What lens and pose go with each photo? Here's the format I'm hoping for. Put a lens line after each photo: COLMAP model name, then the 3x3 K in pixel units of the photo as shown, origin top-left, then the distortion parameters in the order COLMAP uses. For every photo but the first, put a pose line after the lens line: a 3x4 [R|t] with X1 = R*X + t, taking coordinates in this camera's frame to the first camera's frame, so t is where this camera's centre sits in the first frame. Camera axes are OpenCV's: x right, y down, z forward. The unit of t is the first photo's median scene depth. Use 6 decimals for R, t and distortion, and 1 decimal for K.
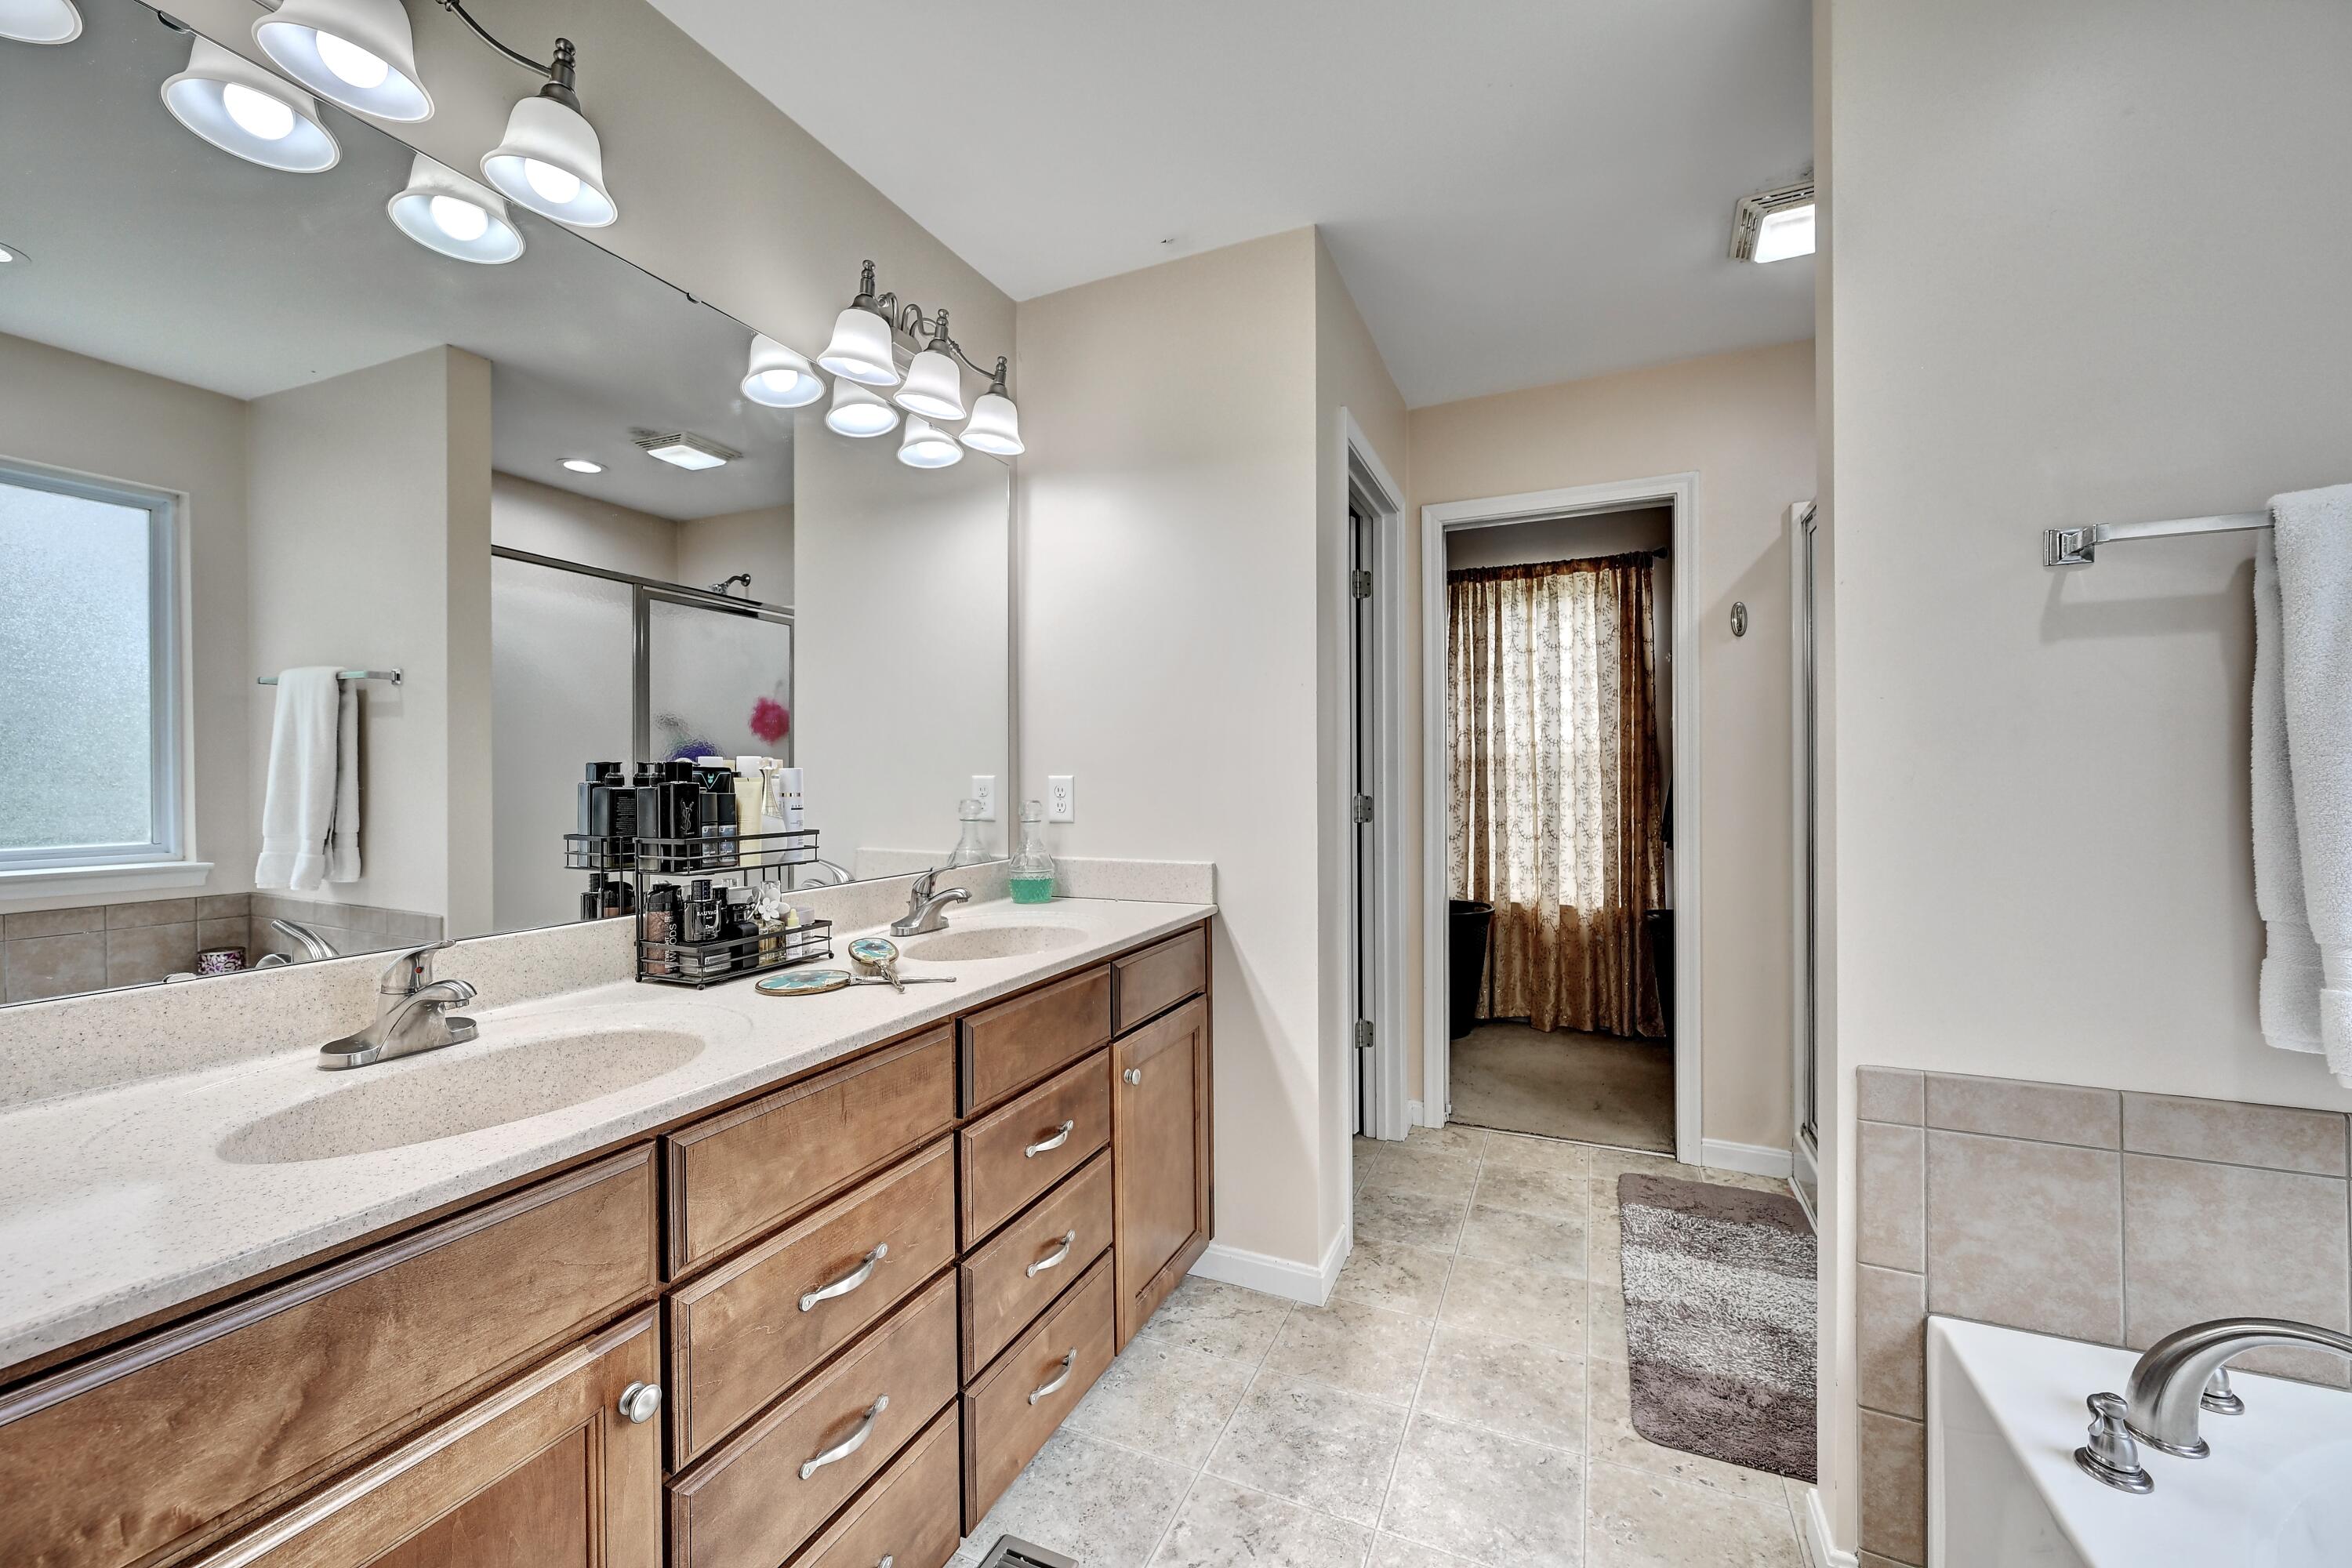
lens RADIAL K [[918.3, 0, 1190.7], [0, 918.3, 782.7], [0, 0, 1]] dist [-0.000199, 0.000086]
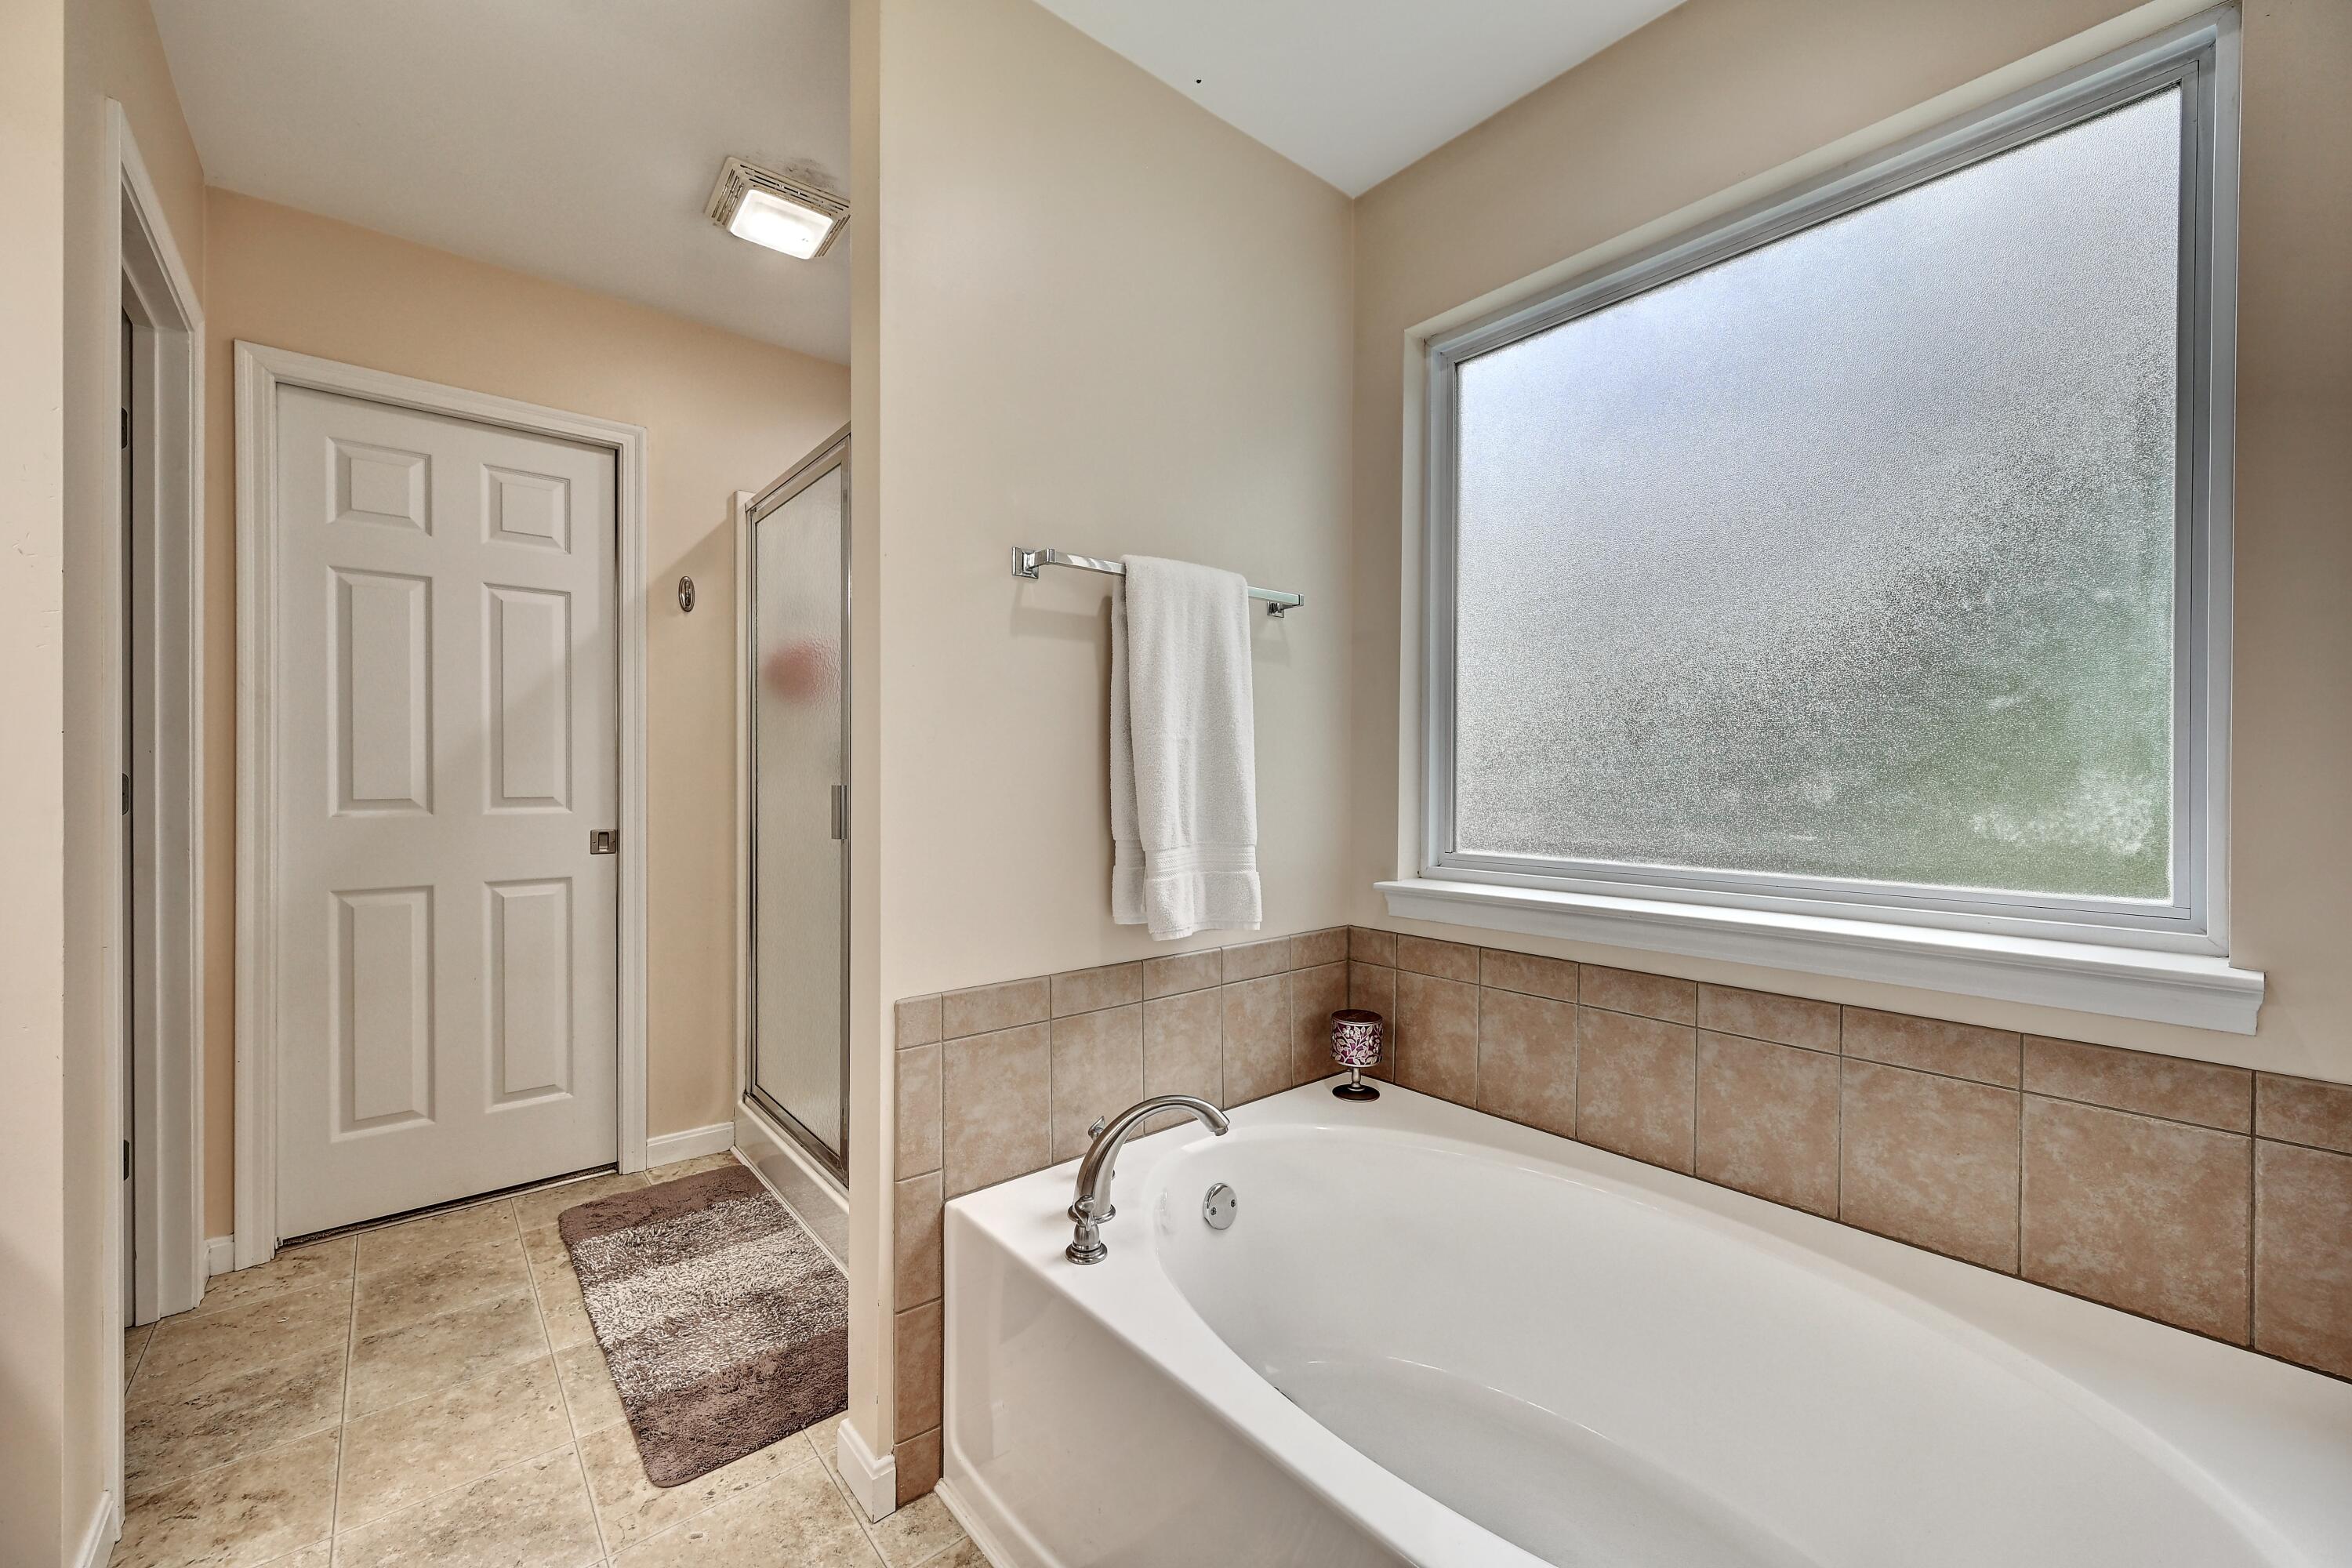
lens RADIAL K [[918.3, 0, 1173.1], [0, 918.3, 777.1], [0, 0, 1]] dist [-0.000199, 0.000086]
pose [[0.442485, 0.003321, 0.896770, -0.079837], [0.001402, 0.999989, -0.004395, 0.035600], [-0.896775, 0.003202, 0.442475, 0.166493]]
